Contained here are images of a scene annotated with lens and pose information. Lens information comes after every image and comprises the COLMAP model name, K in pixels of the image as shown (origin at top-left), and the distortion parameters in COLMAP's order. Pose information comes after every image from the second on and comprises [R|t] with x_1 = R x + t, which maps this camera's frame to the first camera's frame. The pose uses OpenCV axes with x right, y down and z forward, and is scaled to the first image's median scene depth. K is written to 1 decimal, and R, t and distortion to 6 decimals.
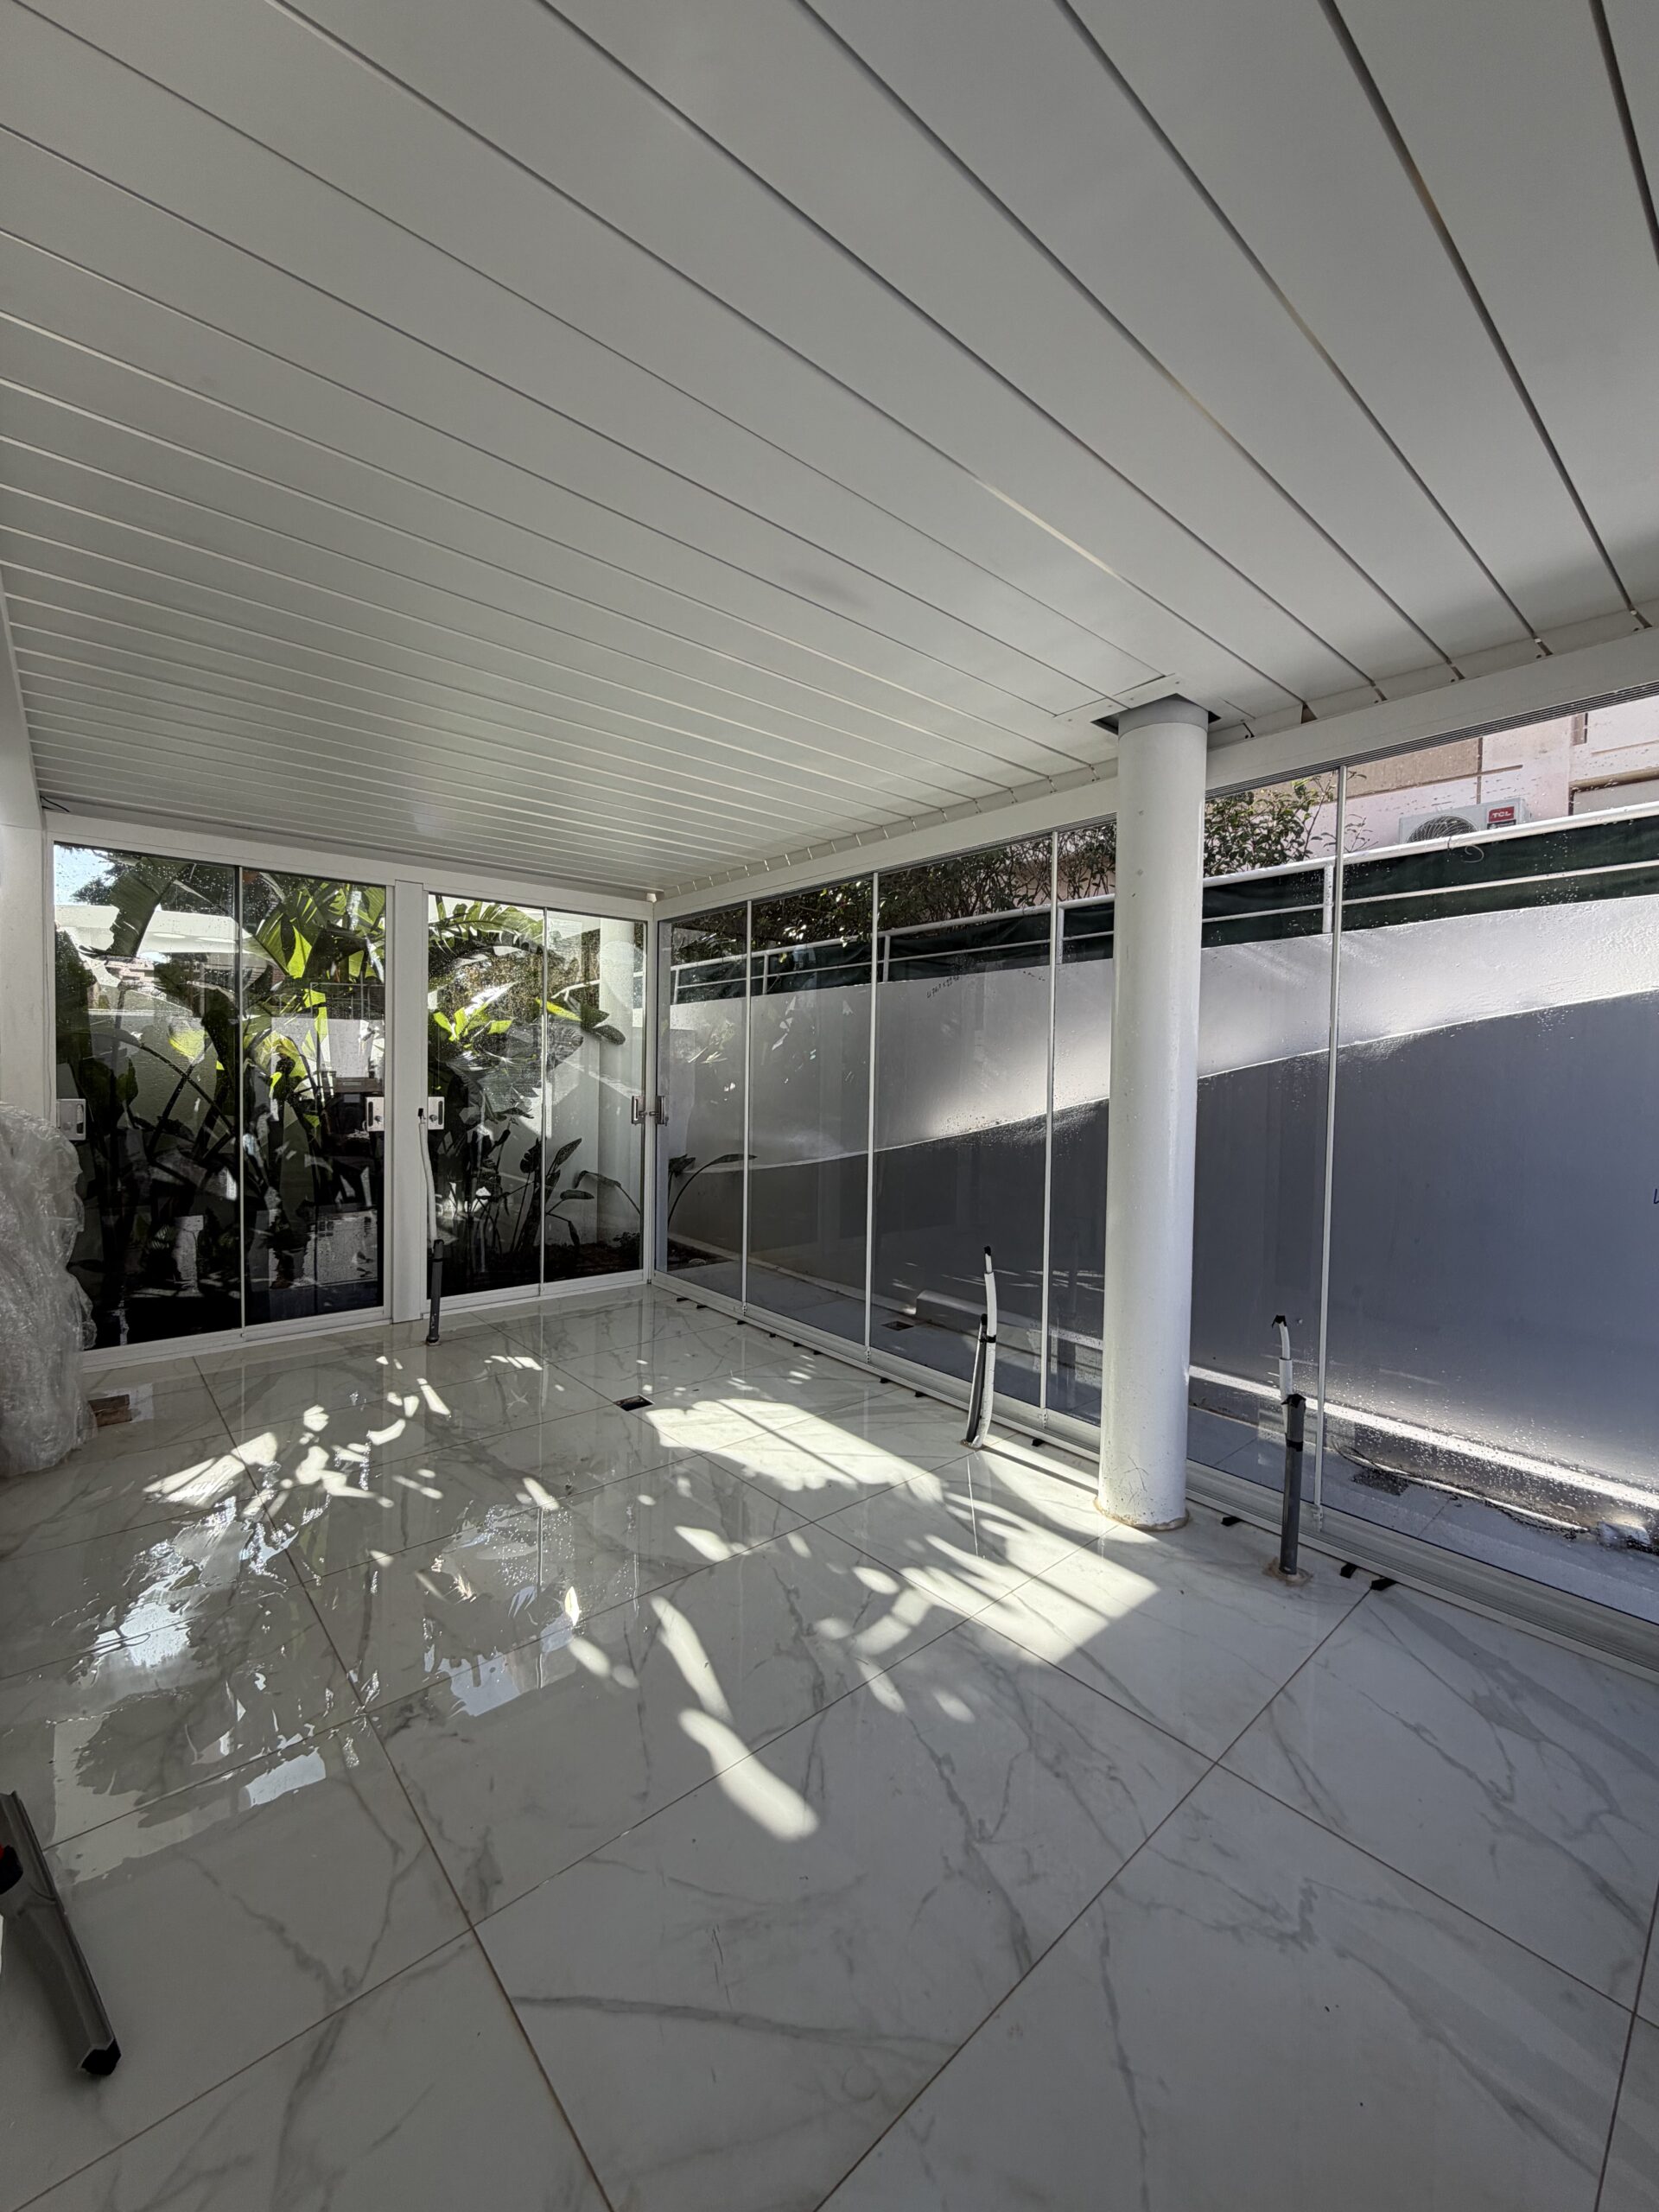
lens RADIAL K [[890.5, 0, 867.5], [0, 890.5, 1106.2], [0, 0, 1]] dist [-0.000645, -0.020838]
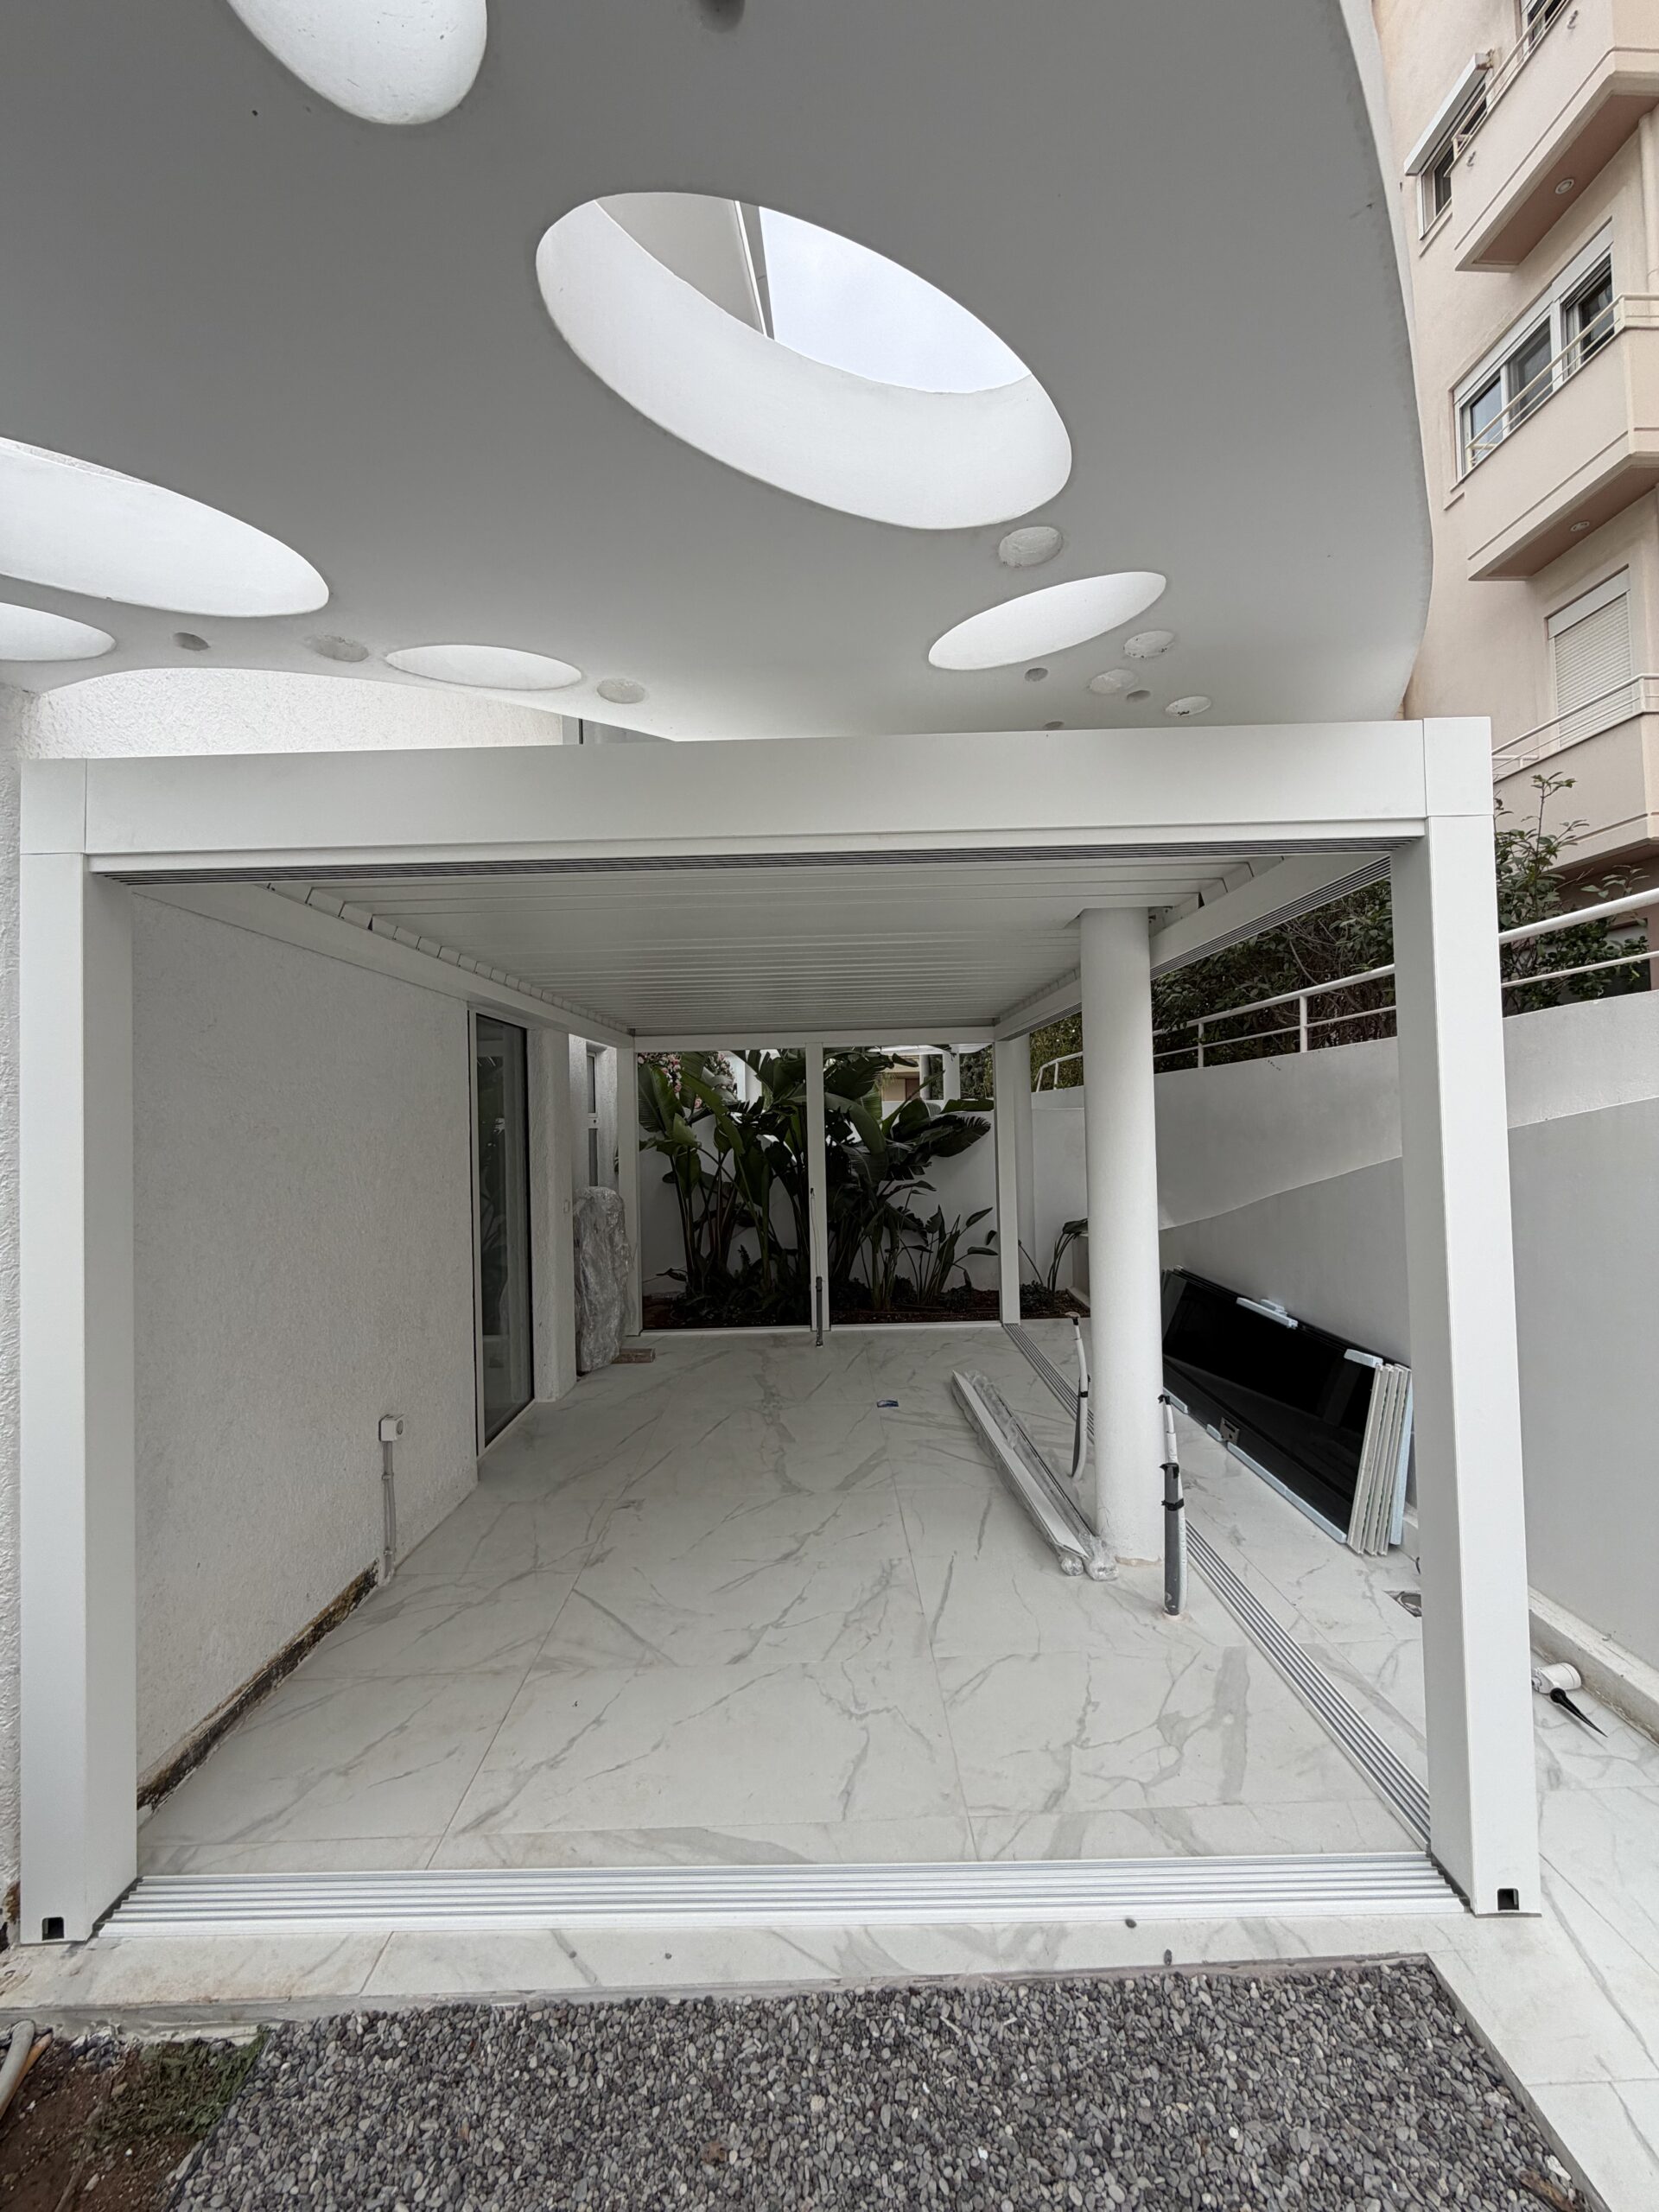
lens RADIAL K [[880.4, 0, 829.5], [0, 880.4, 1106.0], [0, 0, 1]] dist [-0.000461, -0.000495]
pose [[0.751617, -0.050979, -0.657627, 0.654900], [0.015720, 0.998110, -0.059407, -0.065259], [0.659412, 0.034313, 0.750998, -0.173661]]
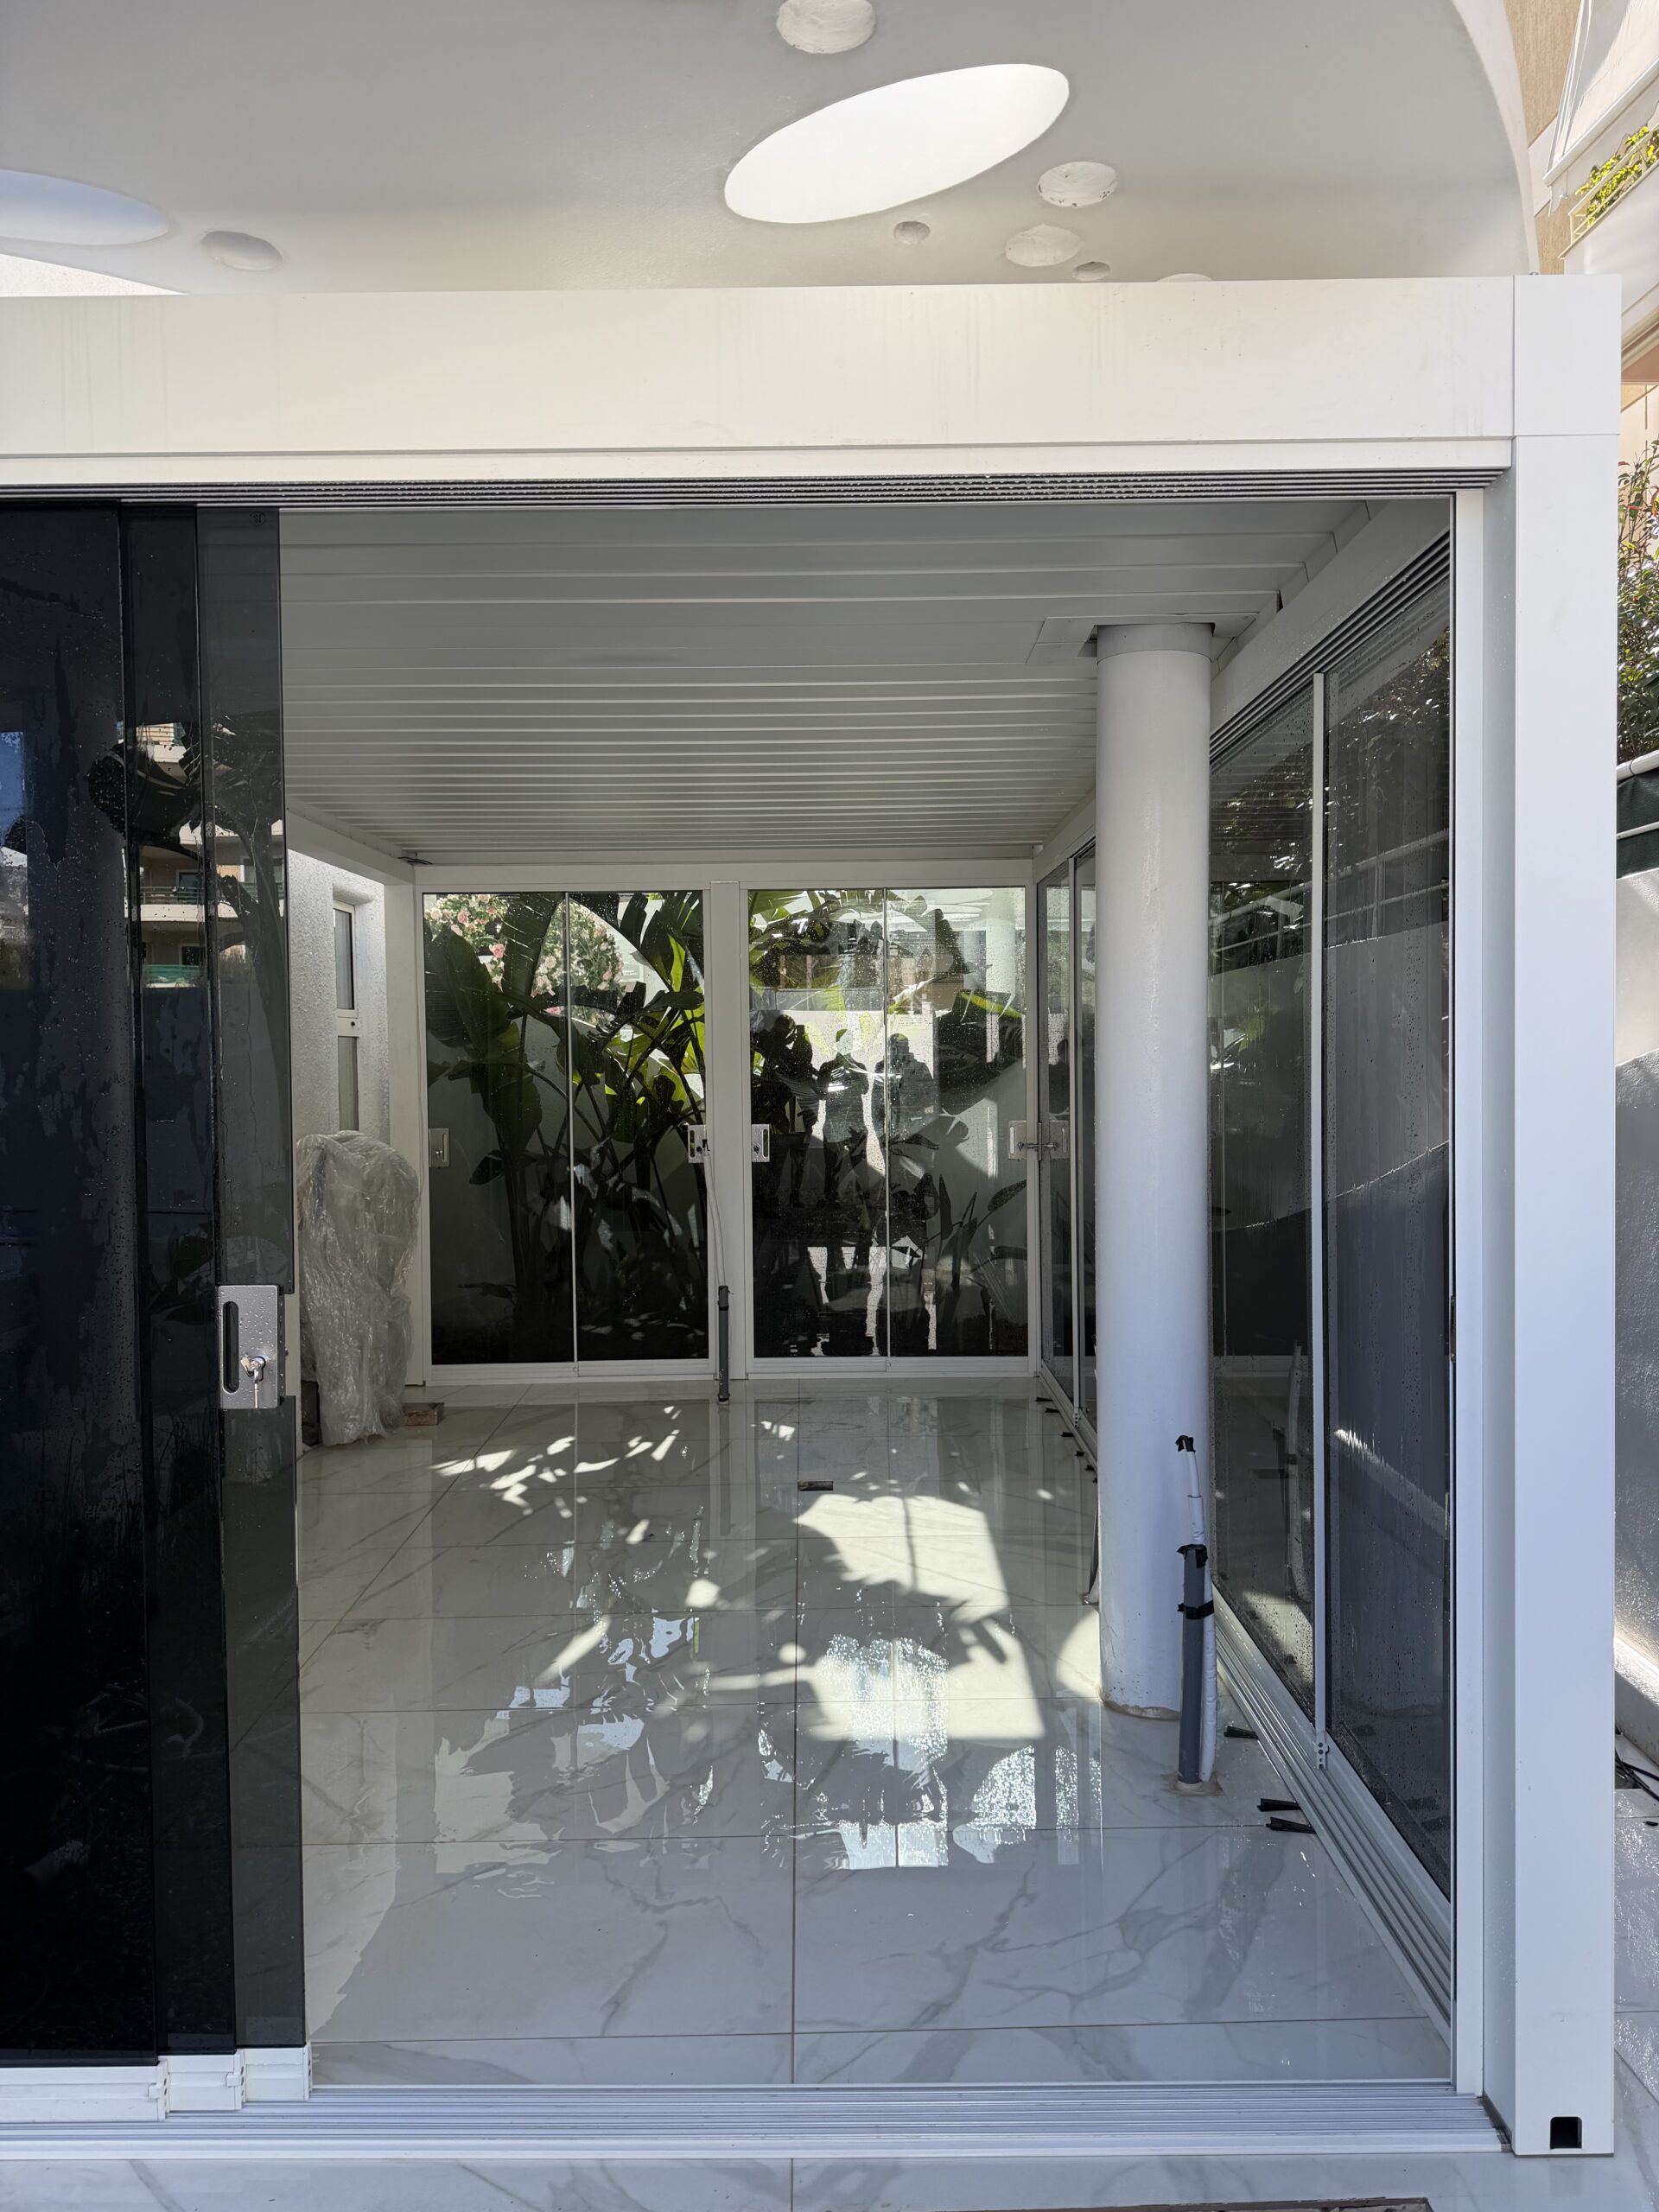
lens RADIAL K [[1603.4, 0, 847.6], [0, 1603.4, 1114.1], [0, 0, 1]] dist [-0.051798, 0.050342]
pose [[0.755642, -0.001757, -0.654982, 0.786153], [0.000652, 0.999998, -0.001930, -0.023042], [0.654984, 0.001031, 0.755642, -0.160981]]
